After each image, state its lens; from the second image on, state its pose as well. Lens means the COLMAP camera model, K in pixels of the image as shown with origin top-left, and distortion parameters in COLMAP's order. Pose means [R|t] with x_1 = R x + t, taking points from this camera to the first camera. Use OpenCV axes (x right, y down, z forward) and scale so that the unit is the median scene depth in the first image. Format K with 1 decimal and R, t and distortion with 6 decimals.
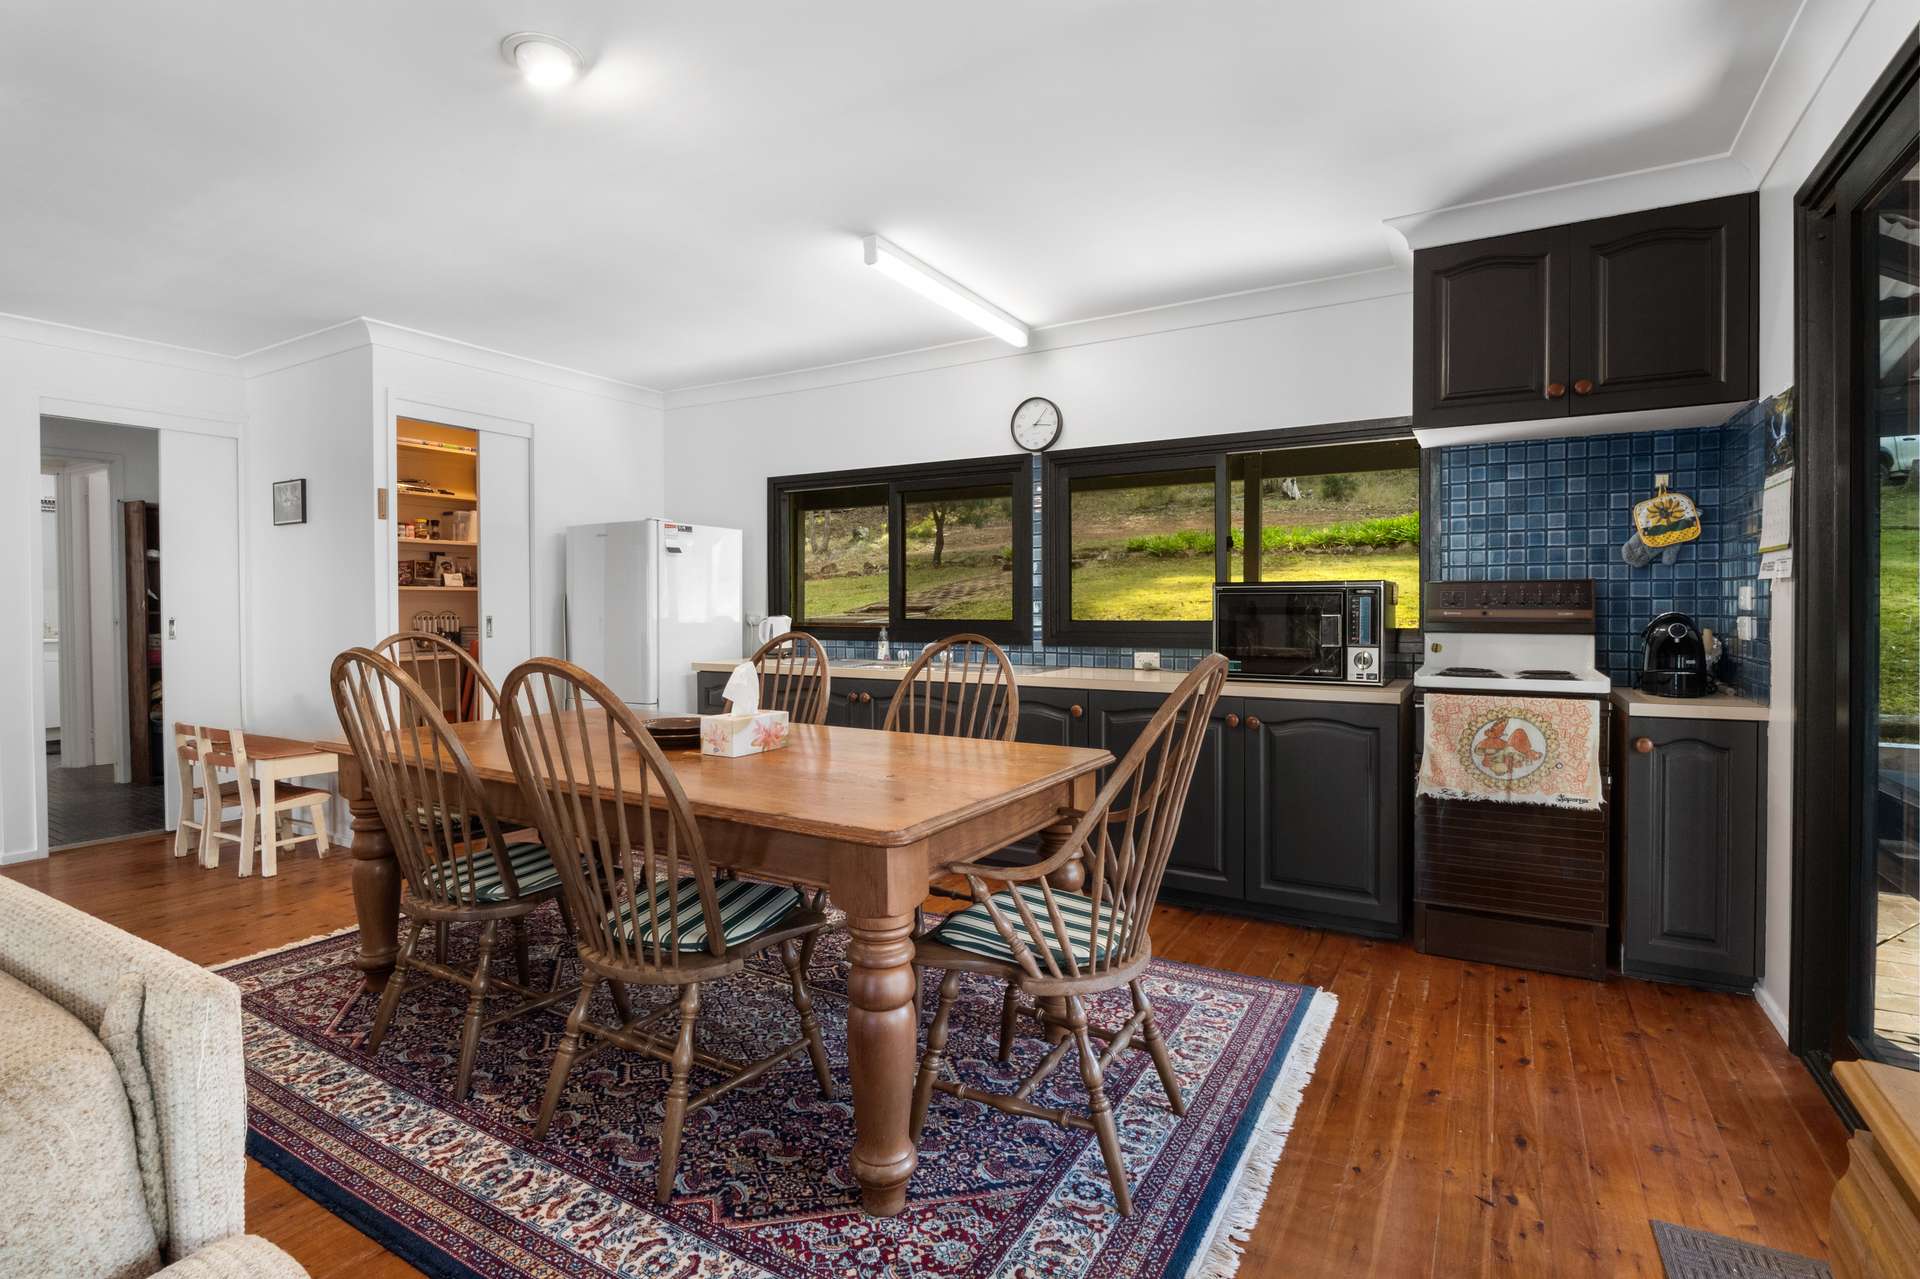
lens RADIAL K [[917.0, 0, 953.8], [0, 917.0, 631.1], [0, 0, 1]] dist [-0.018170, -0.001364]
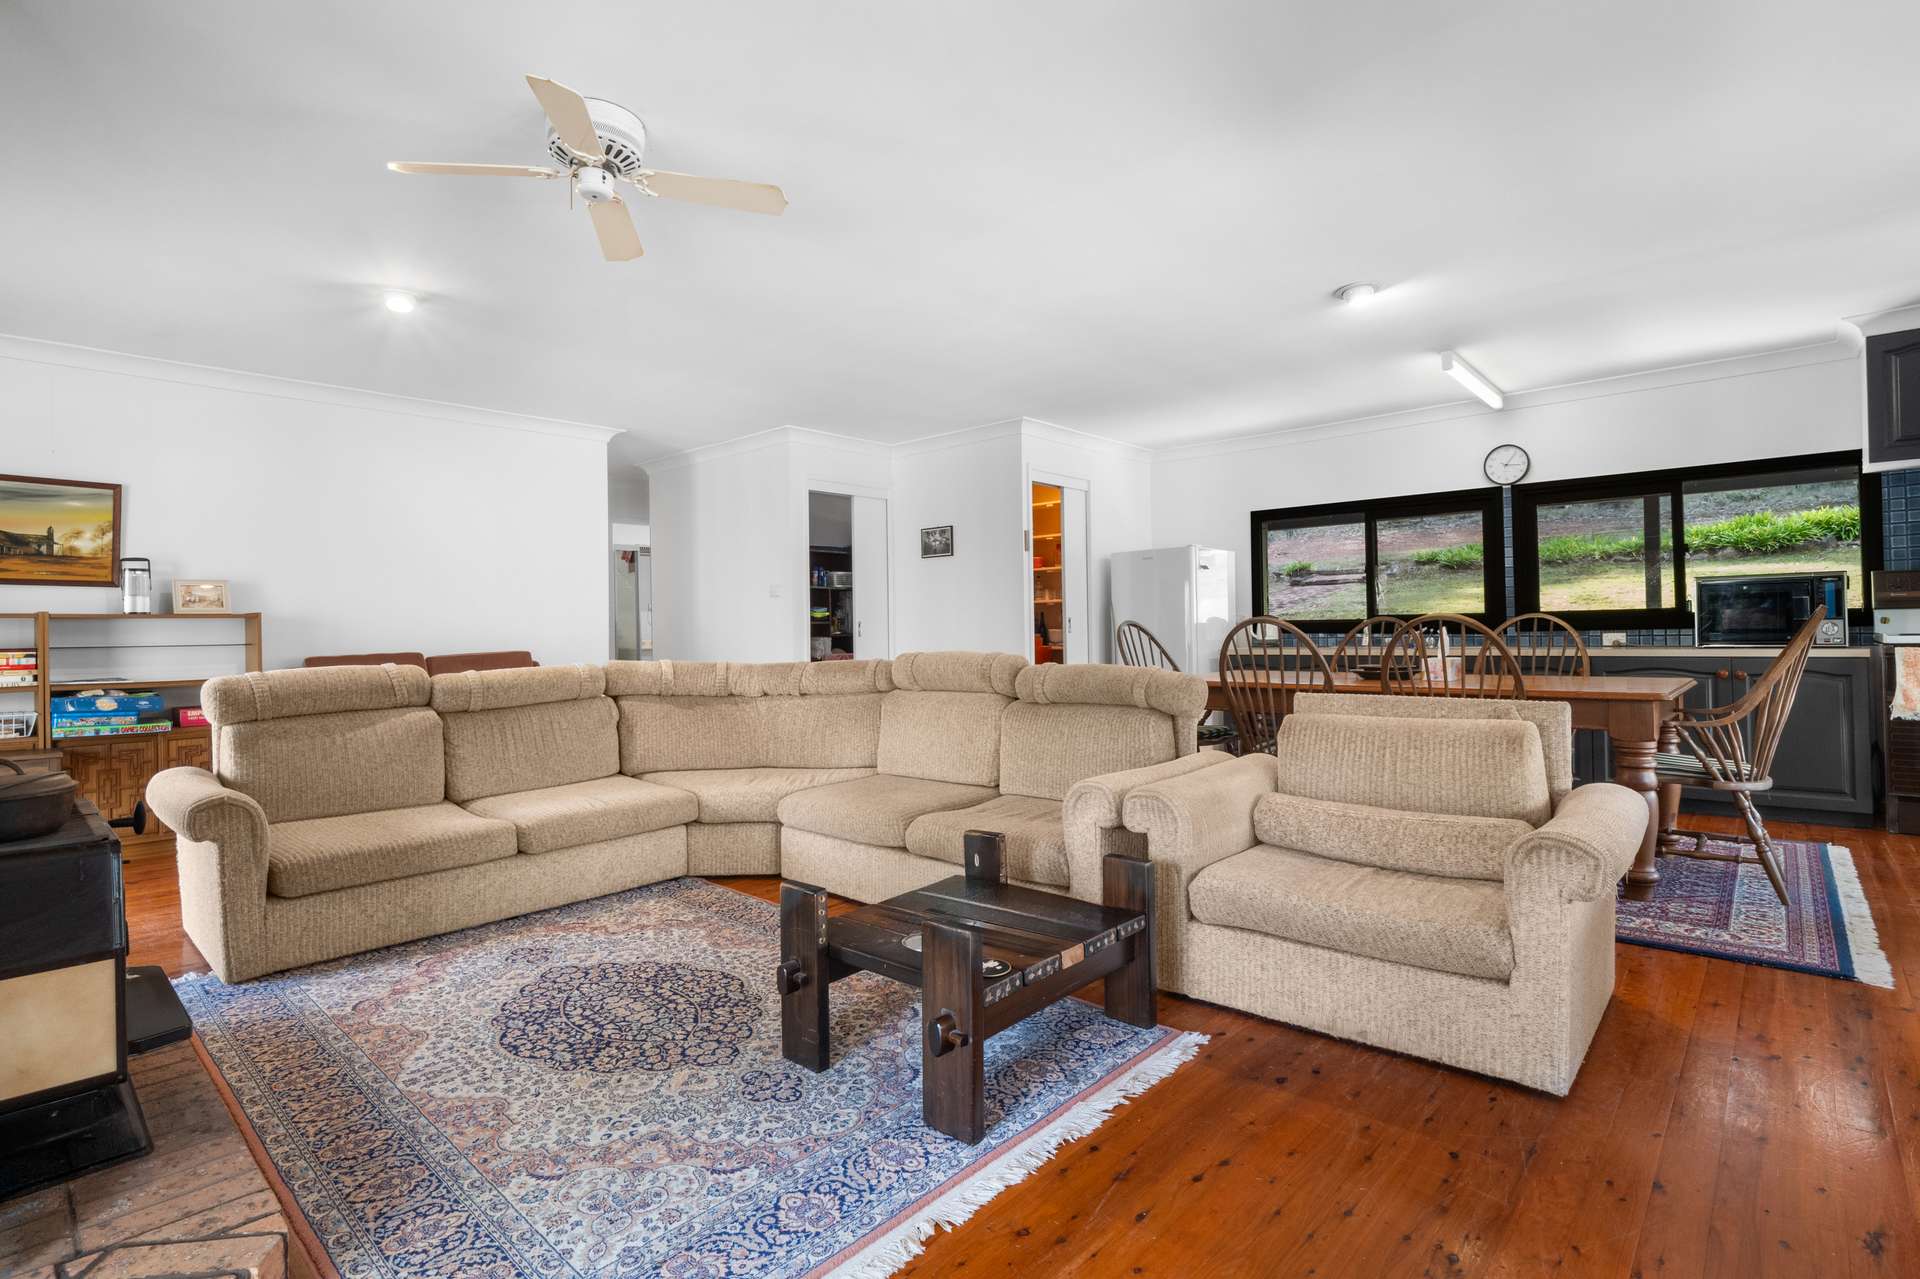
lens RADIAL K [[917.0, 0, 965.7], [0, 917.0, 631.1], [0, 0, 1]] dist [-0.018170, -0.001364]
pose [[0.979609, -0.016095, -0.200267, -0.429132], [0.010766, 0.999559, -0.027671, 0.044791], [0.200624, 0.024951, 0.979351, -0.459492]]
